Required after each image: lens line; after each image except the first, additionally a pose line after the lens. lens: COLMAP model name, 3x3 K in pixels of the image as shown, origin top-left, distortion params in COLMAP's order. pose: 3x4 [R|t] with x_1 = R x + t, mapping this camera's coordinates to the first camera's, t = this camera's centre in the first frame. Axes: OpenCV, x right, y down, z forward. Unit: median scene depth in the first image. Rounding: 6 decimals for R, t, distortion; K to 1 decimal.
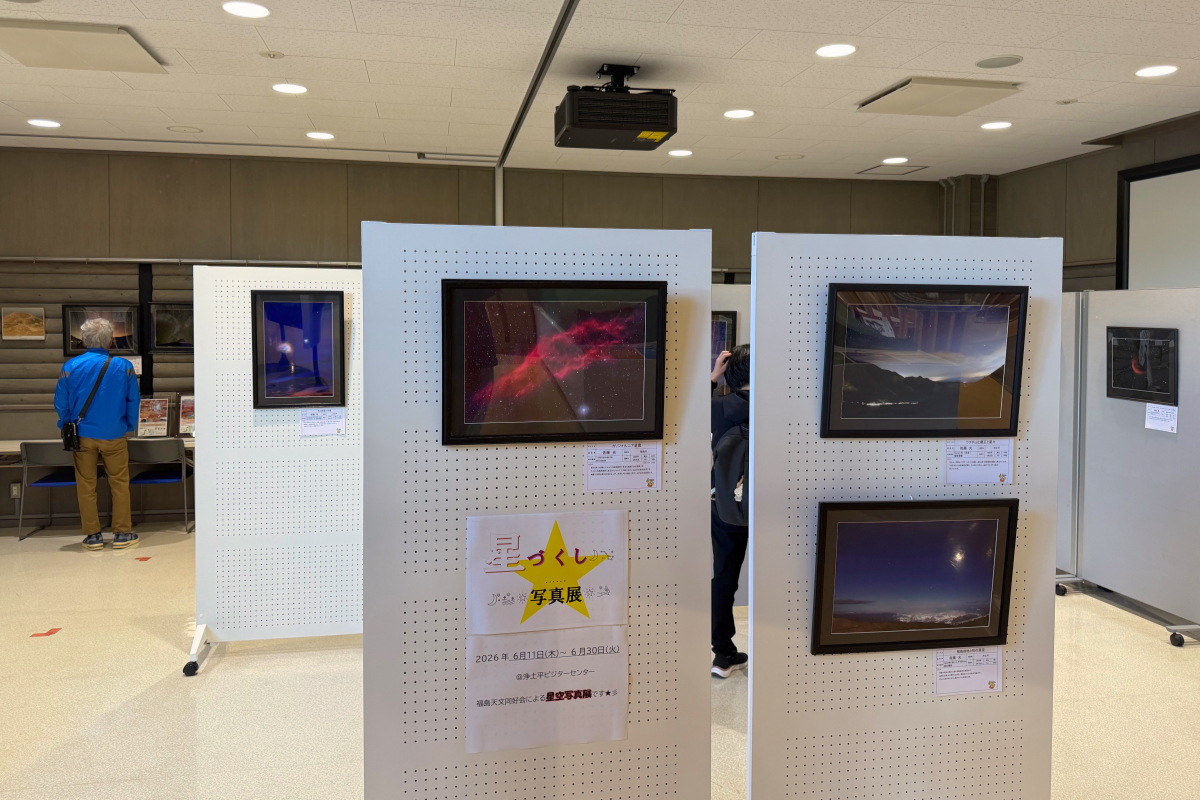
lens RADIAL K [[891.8, 0, 595.0], [0, 891.8, 370.6], [0, 0, 1]] dist [0.031491, -0.001528]
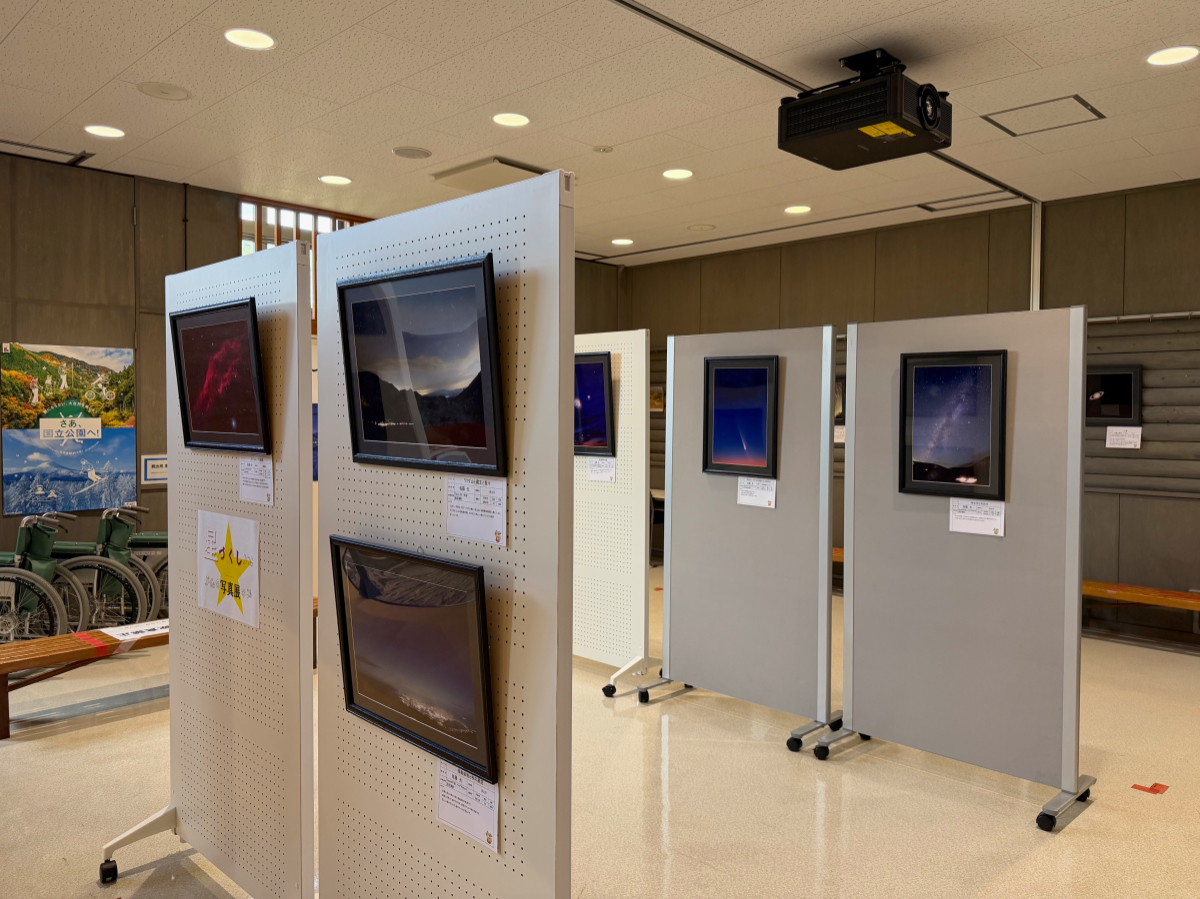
lens RADIAL K [[868.8, 0, 601.6], [0, 868.8, 438.8], [0, 0, 1]] dist [0.067025, -0.034159]
pose [[0.574339, 0.027003, -0.818172, 0.464127], [-0.053250, 0.998571, -0.004424, 0.018919], [0.816884, 0.046108, 0.574957, 0.301436]]
